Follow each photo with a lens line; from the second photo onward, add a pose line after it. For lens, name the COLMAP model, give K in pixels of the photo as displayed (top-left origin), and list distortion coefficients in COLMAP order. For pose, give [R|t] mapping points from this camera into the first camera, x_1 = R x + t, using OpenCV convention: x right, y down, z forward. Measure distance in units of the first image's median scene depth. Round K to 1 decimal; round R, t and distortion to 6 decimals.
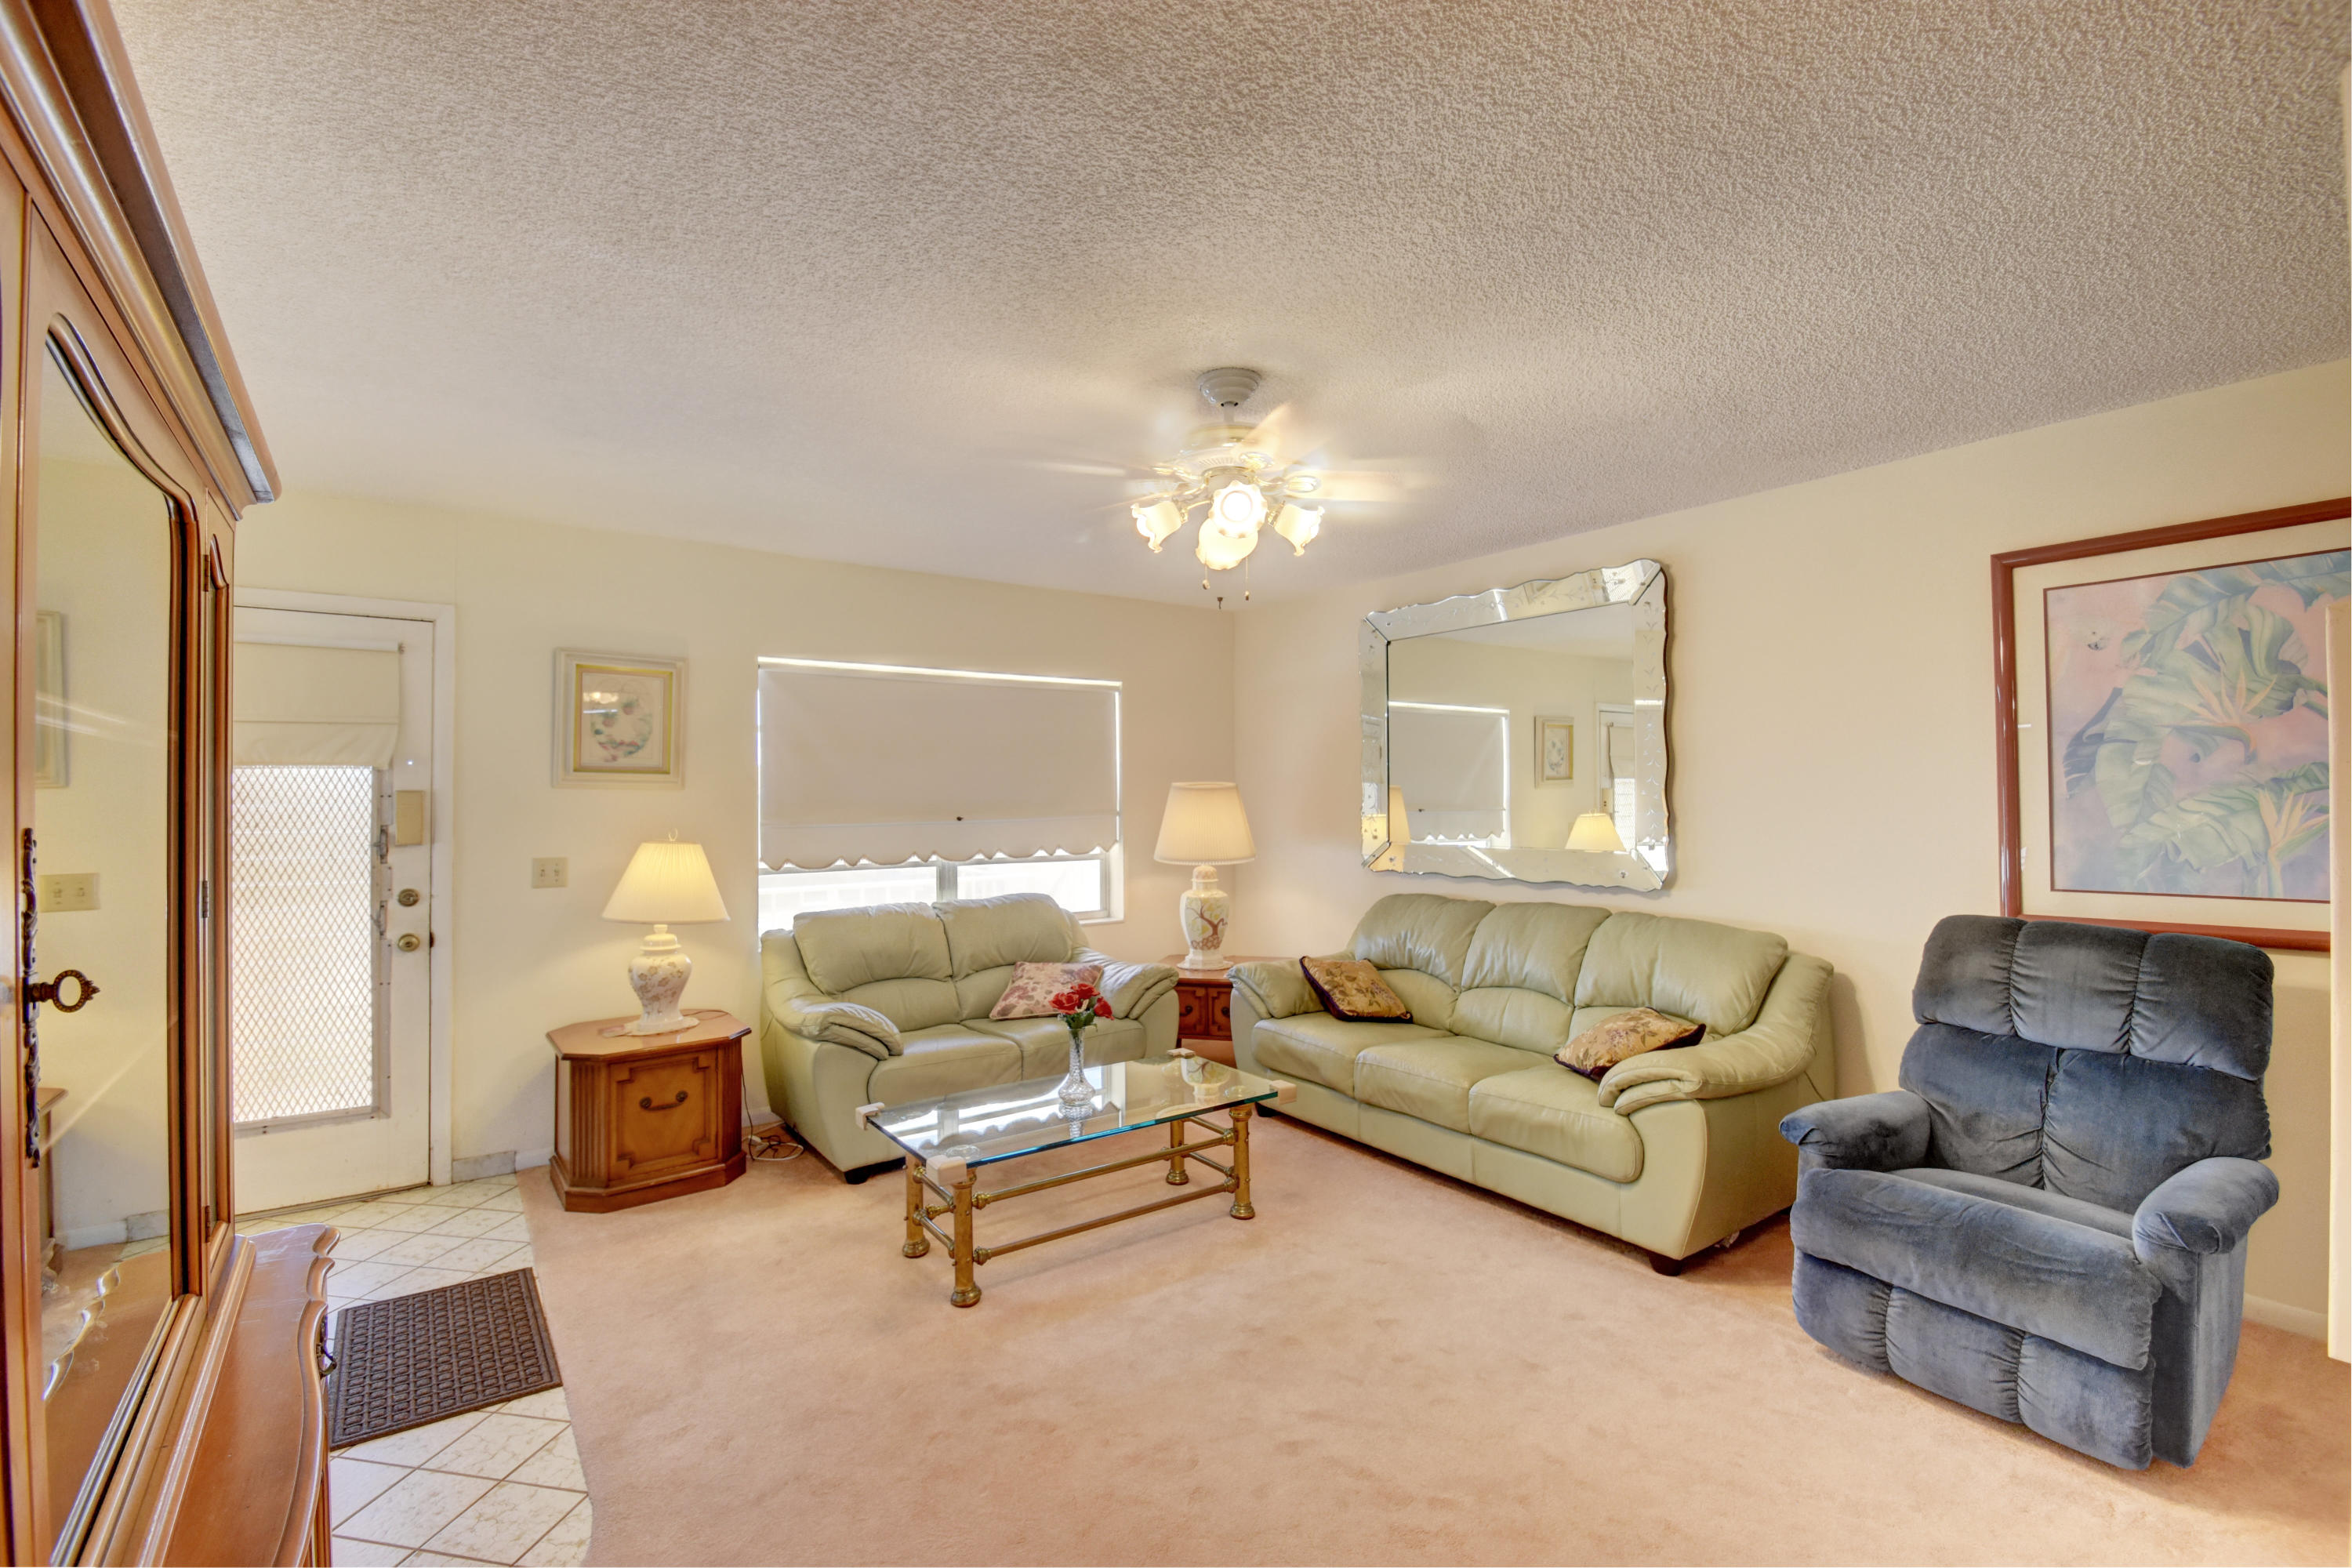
lens RADIAL K [[1034.4, 0, 1165.4], [0, 1034.4, 784.2], [0, 0, 1]] dist [0.013575, -0.017074]
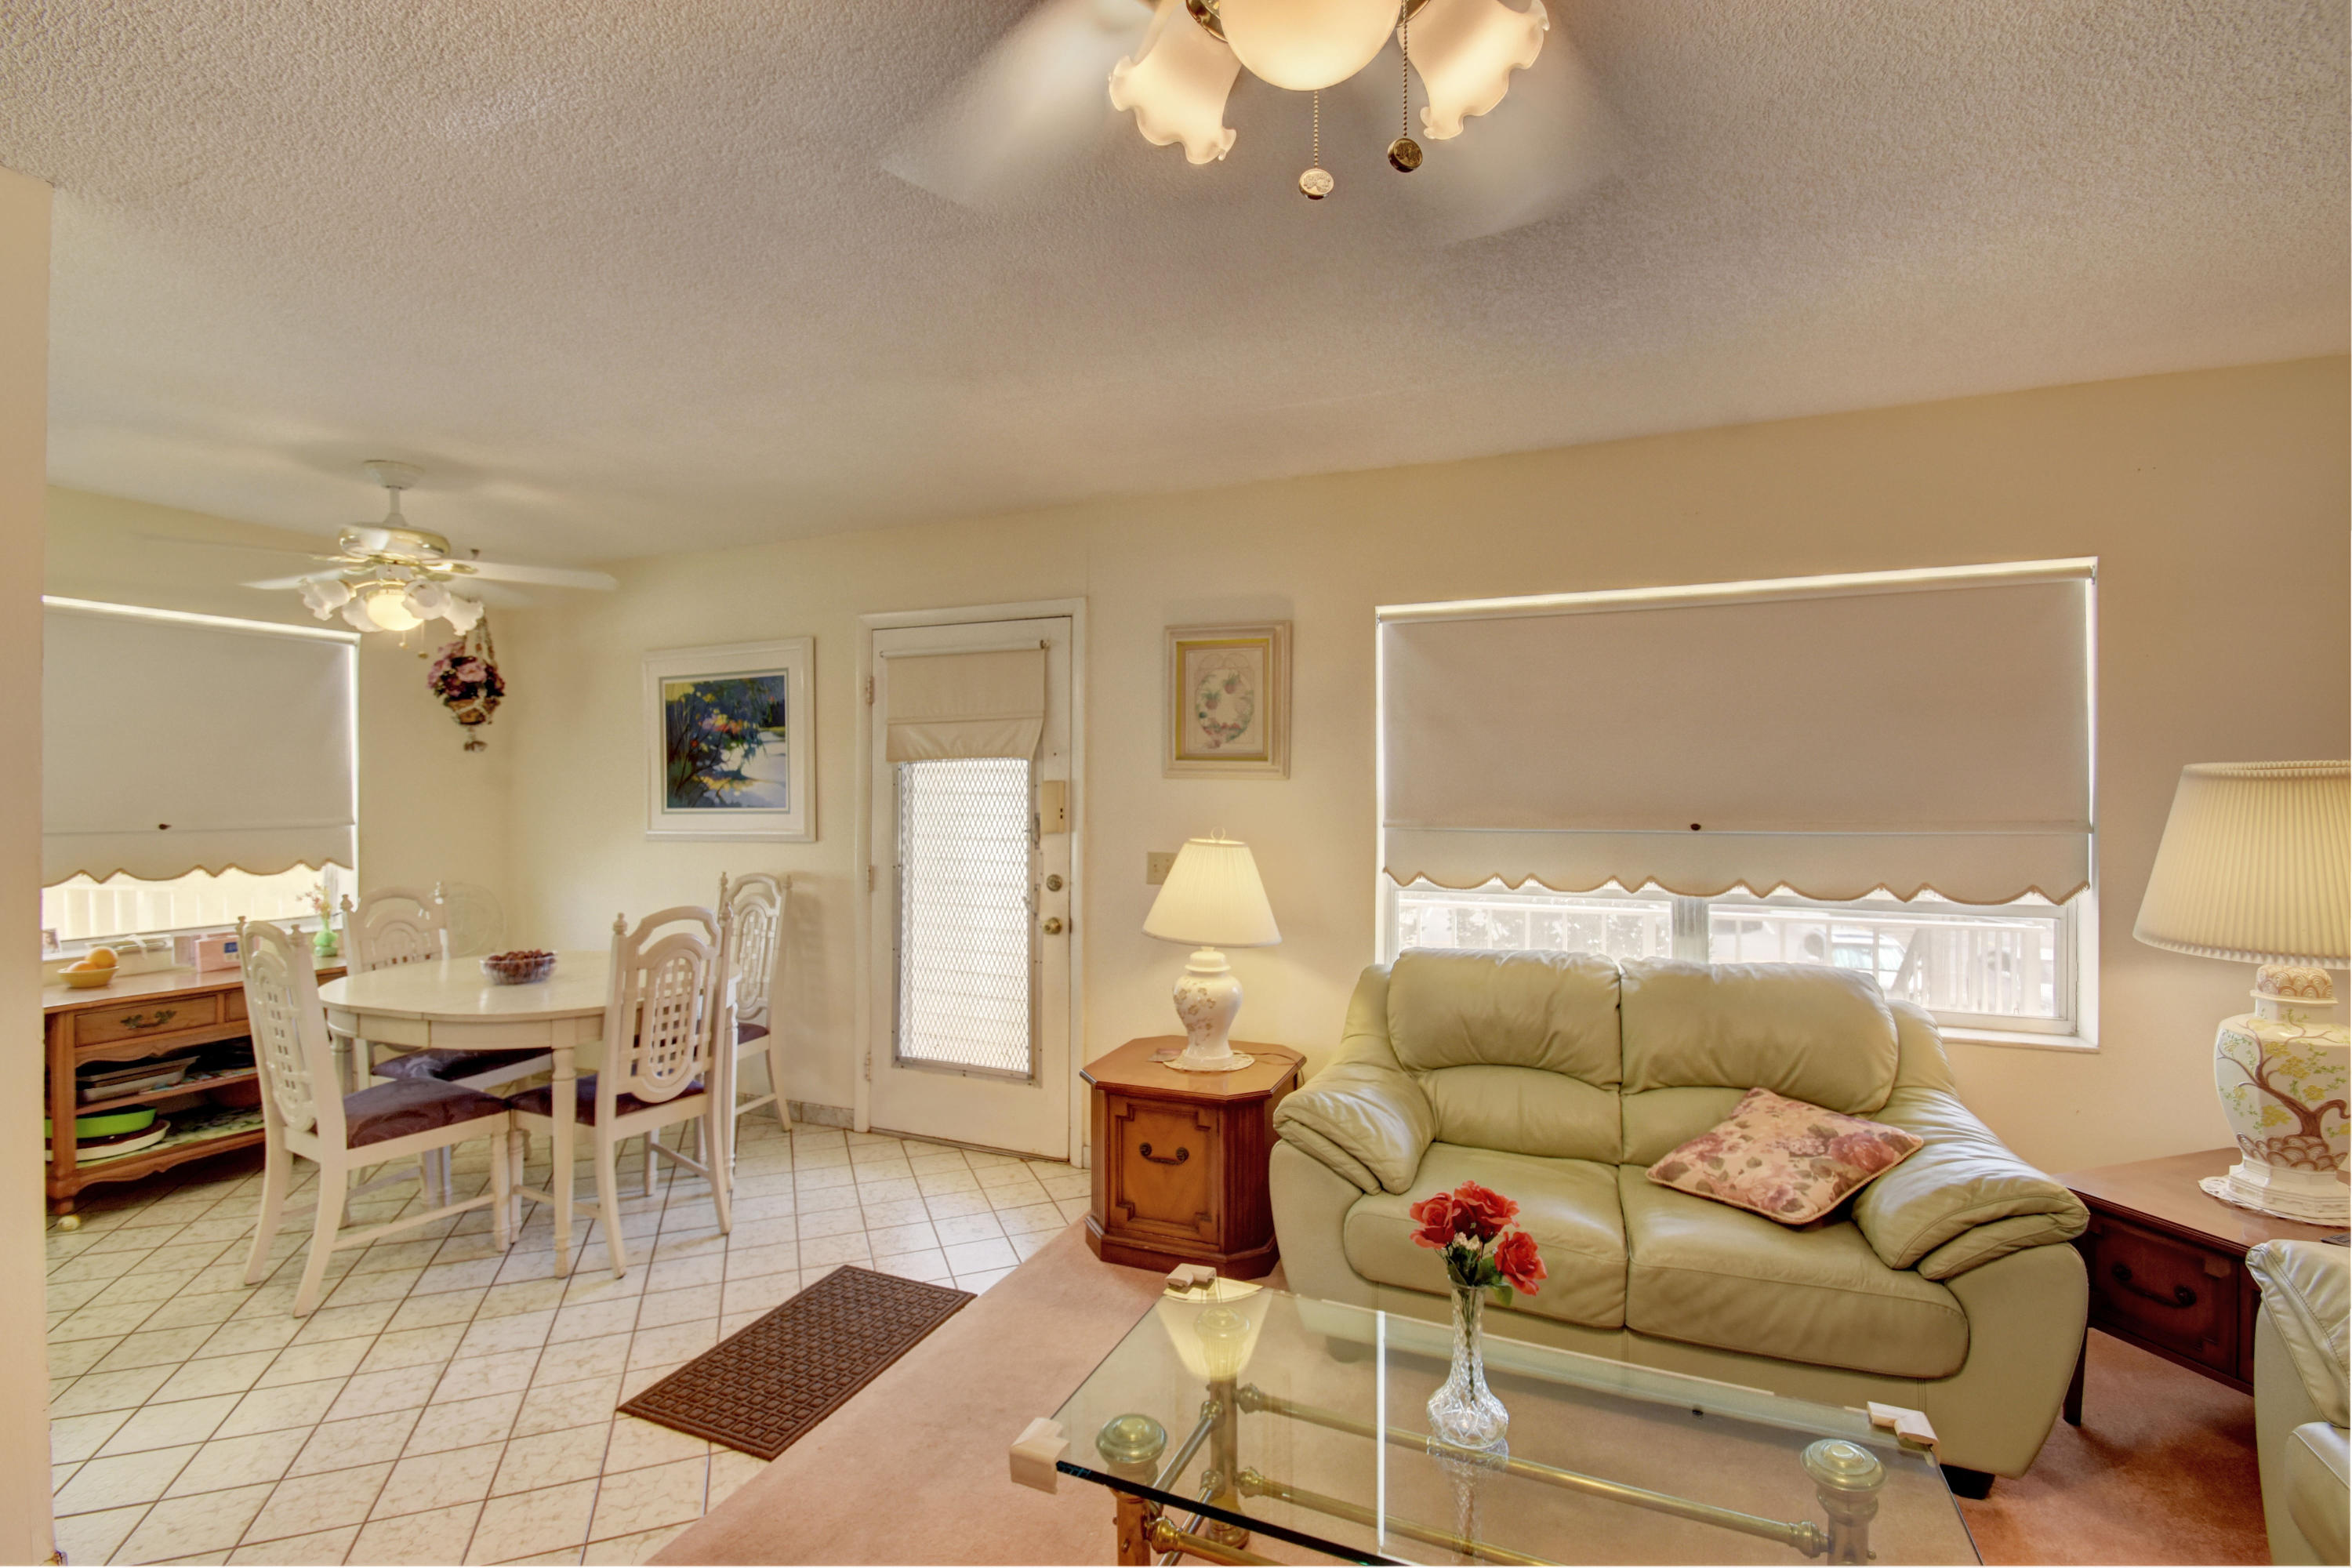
lens RADIAL K [[1034.4, 0, 1165.4], [0, 1034.4, 784.2], [0, 0, 1]] dist [0.013575, -0.017074]
pose [[0.508534, 0.006132, -0.861020, 0.222748], [0.006785, 0.999915, 0.011129, -0.001039], [0.861015, -0.011501, 0.508449, 0.554038]]
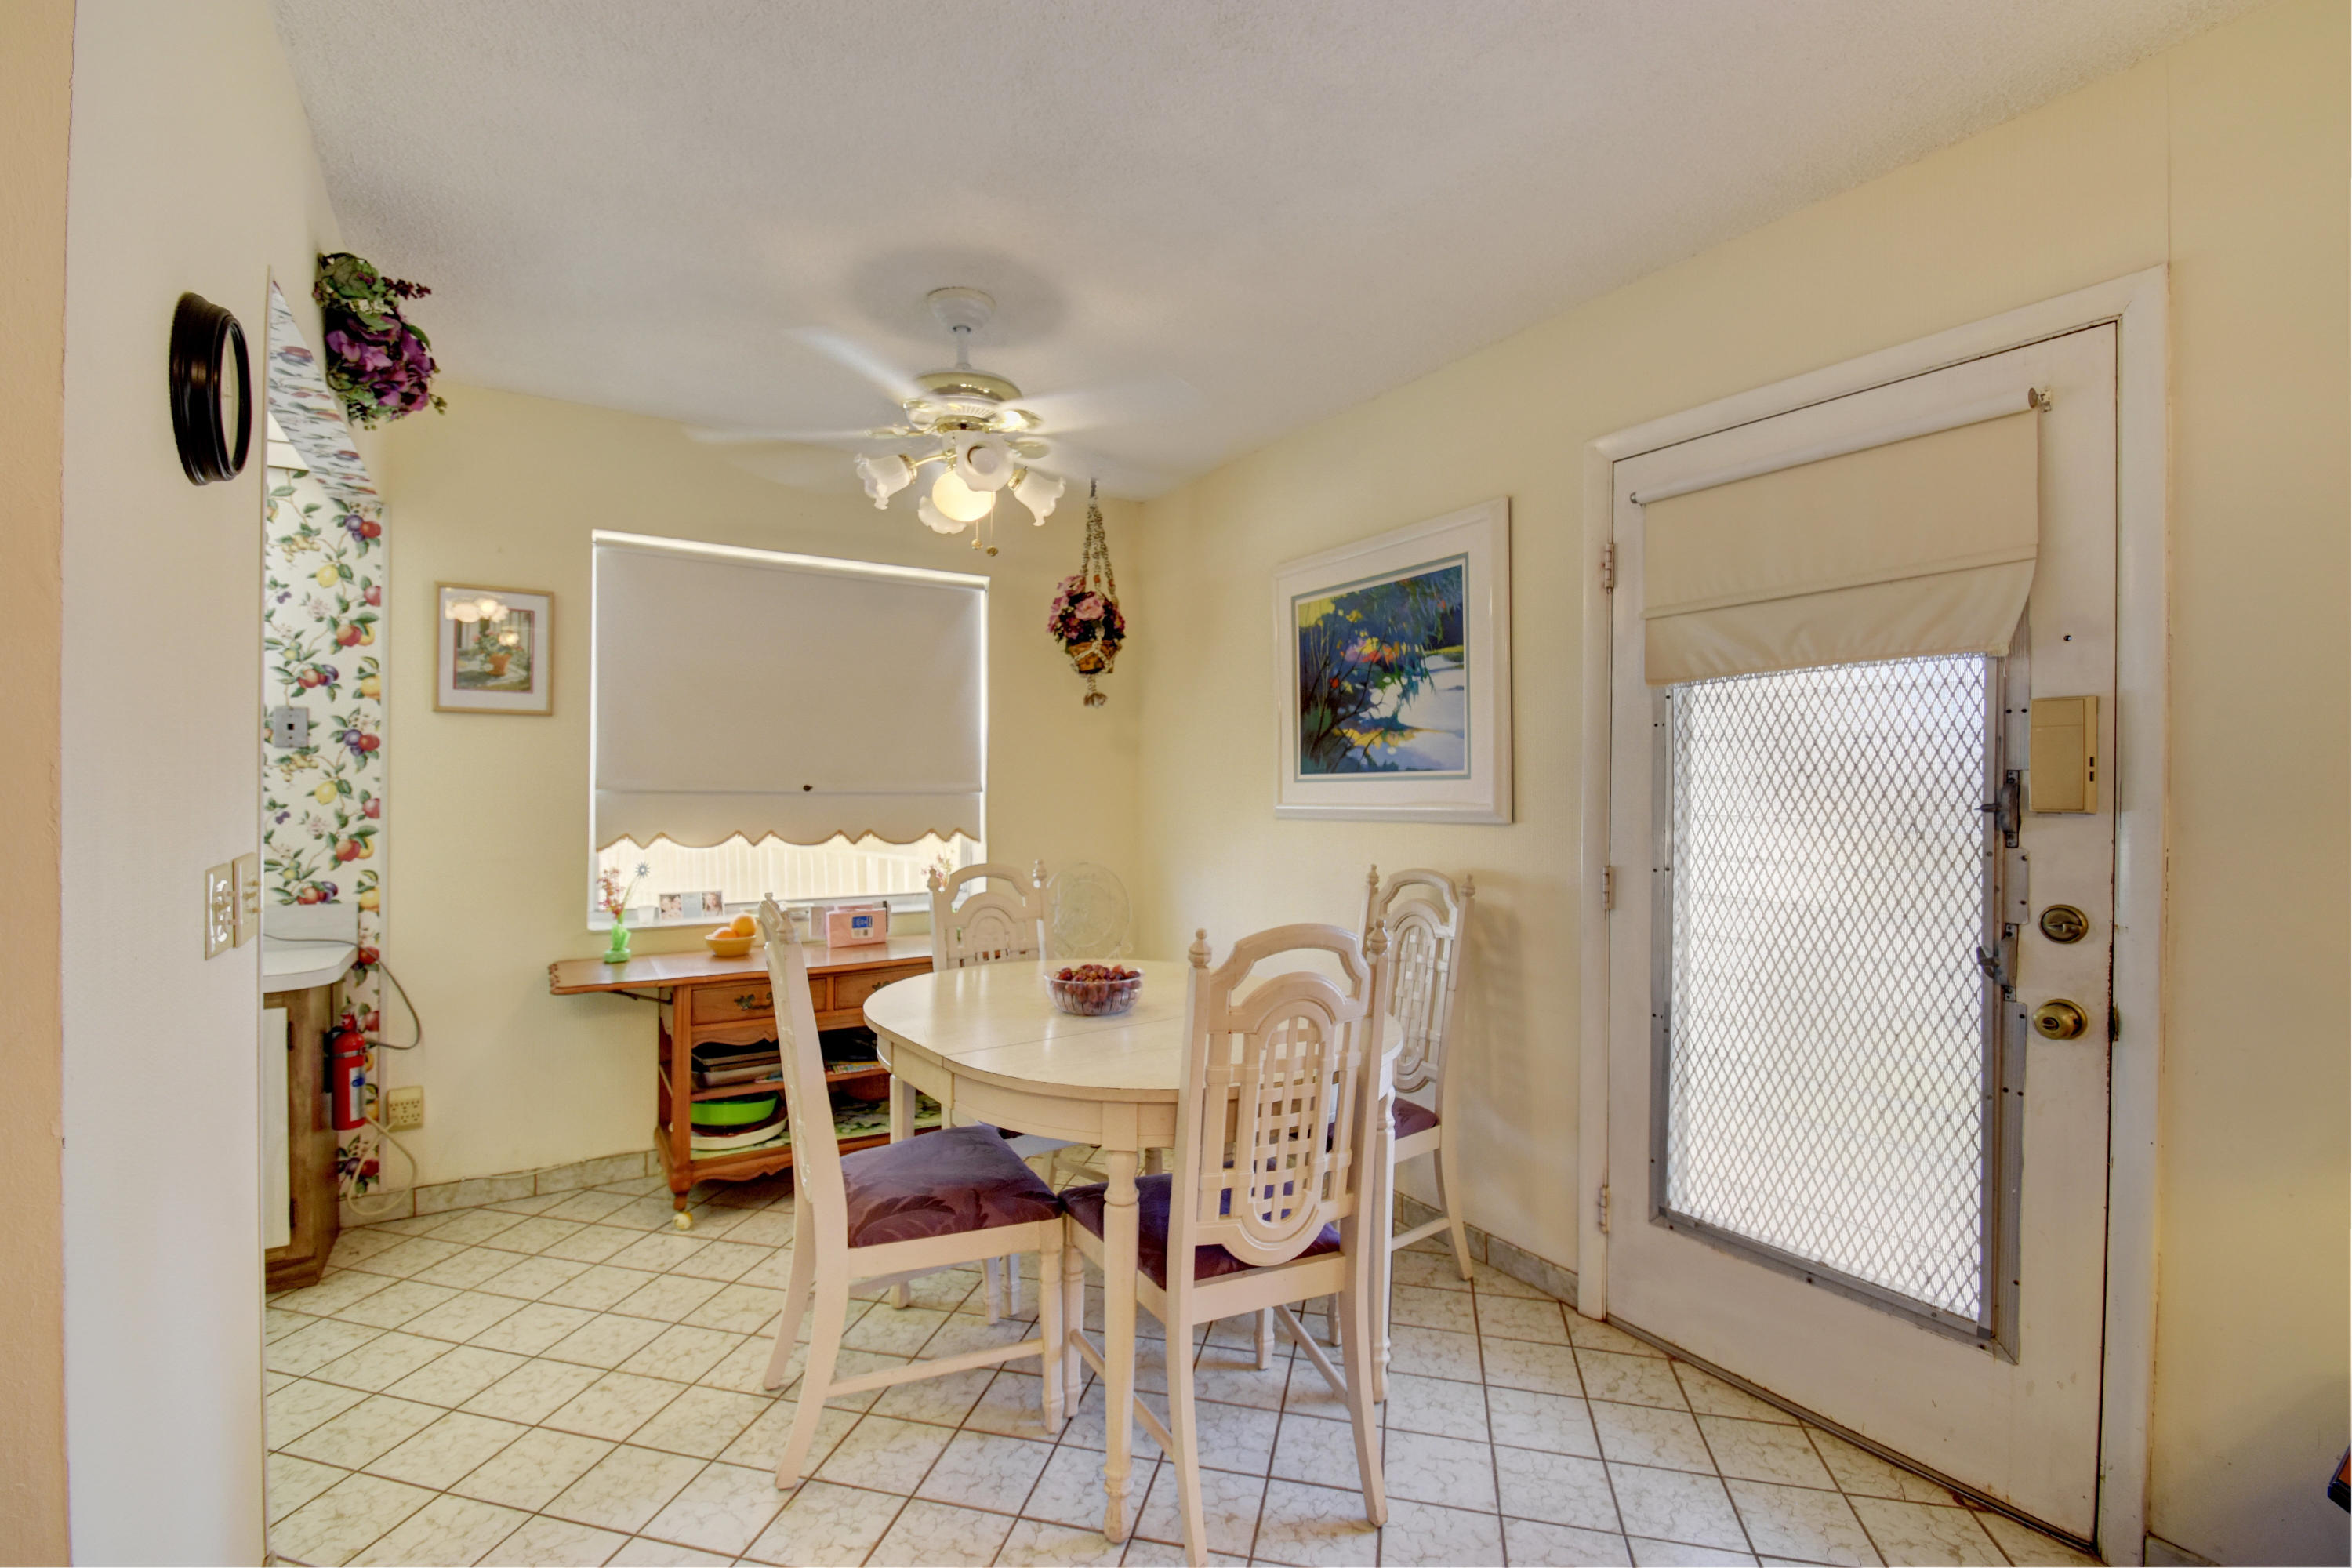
lens RADIAL K [[1034.4, 0, 1165.4], [0, 1034.4, 784.2], [0, 0, 1]] dist [0.013575, -0.017074]
pose [[-0.066726, 0.008995, -0.997731, -0.229468], [0.008644, 0.999927, 0.008436, 0.037515], [0.997734, -0.008061, -0.066799, 0.612198]]
